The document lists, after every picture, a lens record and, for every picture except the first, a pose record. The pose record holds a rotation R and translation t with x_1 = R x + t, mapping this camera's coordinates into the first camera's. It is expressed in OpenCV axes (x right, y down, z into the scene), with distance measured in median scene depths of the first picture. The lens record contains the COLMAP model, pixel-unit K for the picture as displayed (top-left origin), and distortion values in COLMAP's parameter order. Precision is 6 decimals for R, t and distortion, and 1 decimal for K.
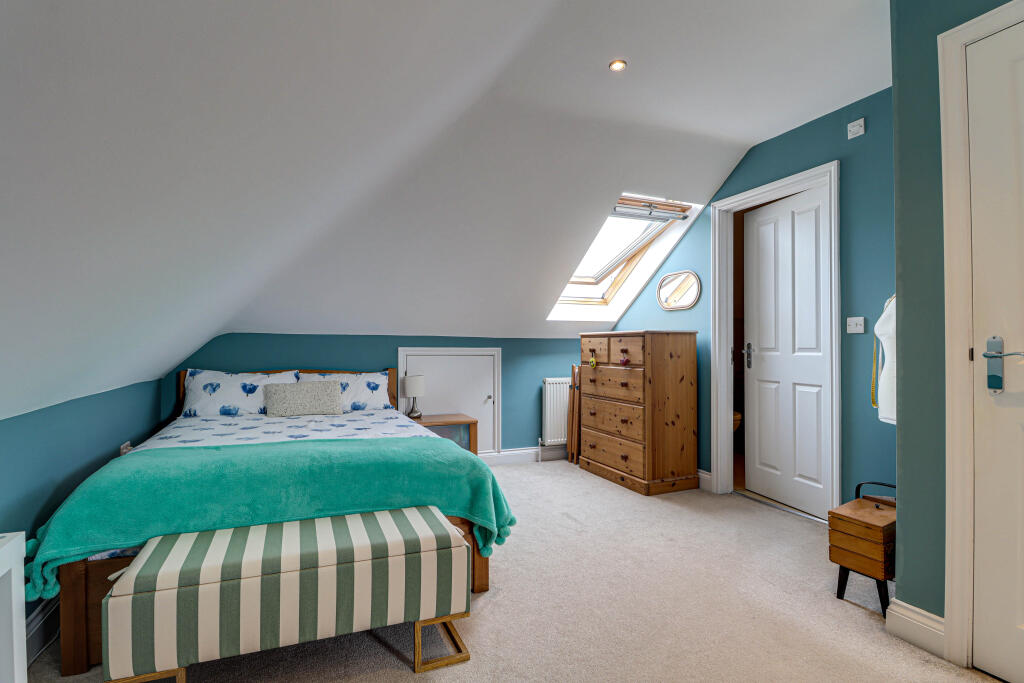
lens RADIAL K [[493.4, 0, 512.2], [0, 493.4, 343.5], [0, 0, 1]] dist [-0.003446, -0.009162]
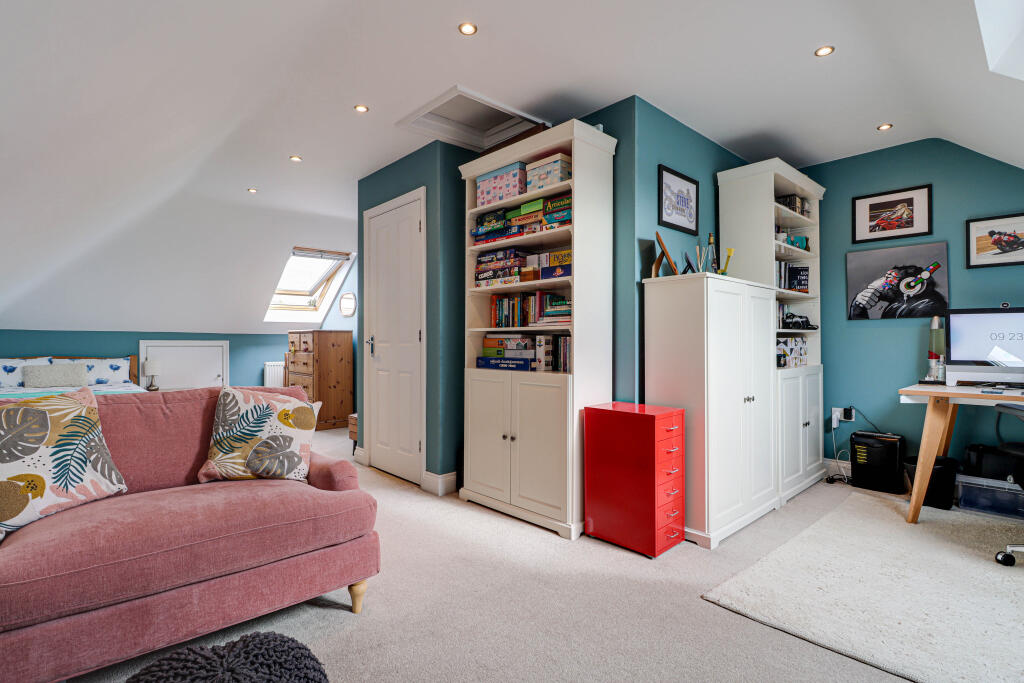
lens RADIAL K [[493.4, 0, 507.3], [0, 493.4, 338.0], [0, 0, 1]] dist [-0.003446, -0.009162]
pose [[0.948151, 0.000408, 0.317819, 0.342670], [-0.000616, 1.000000, 0.000553, -0.000170], [-0.317819, -0.000720, 0.948151, -0.706678]]
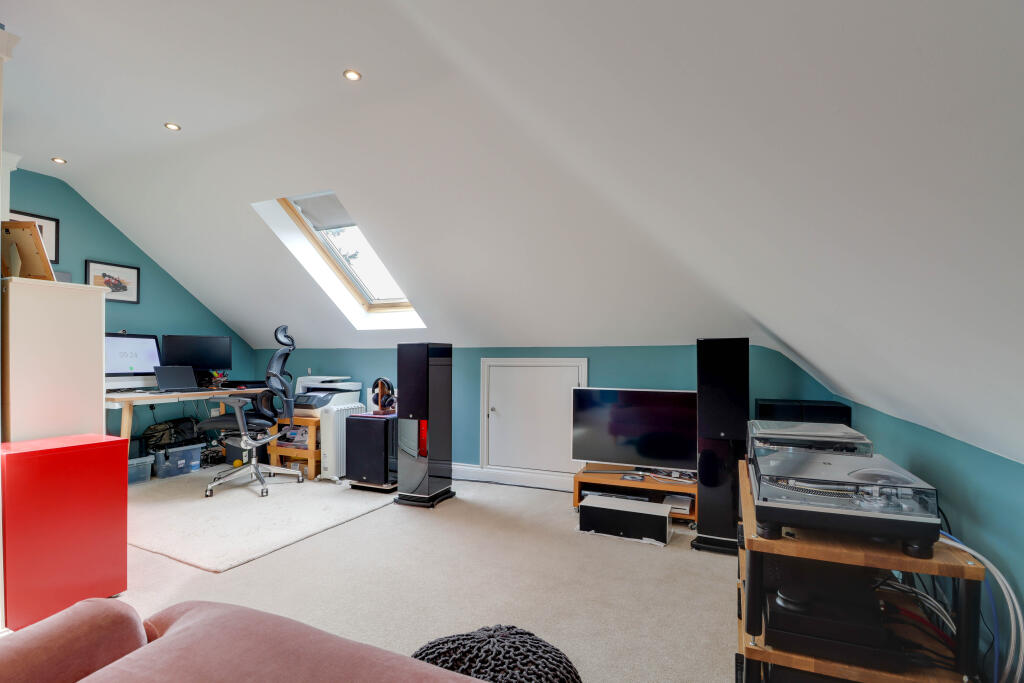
lens RADIAL K [[493.4, 0, 509.3], [0, 493.4, 348.7], [0, 0, 1]] dist [-0.003446, -0.009162]
pose [[-0.670416, 0.012571, 0.741879, -1.244223], [-0.004349, 0.999773, -0.020871, 0.011268], [-0.741973, -0.017219, -0.670209, 1.921055]]
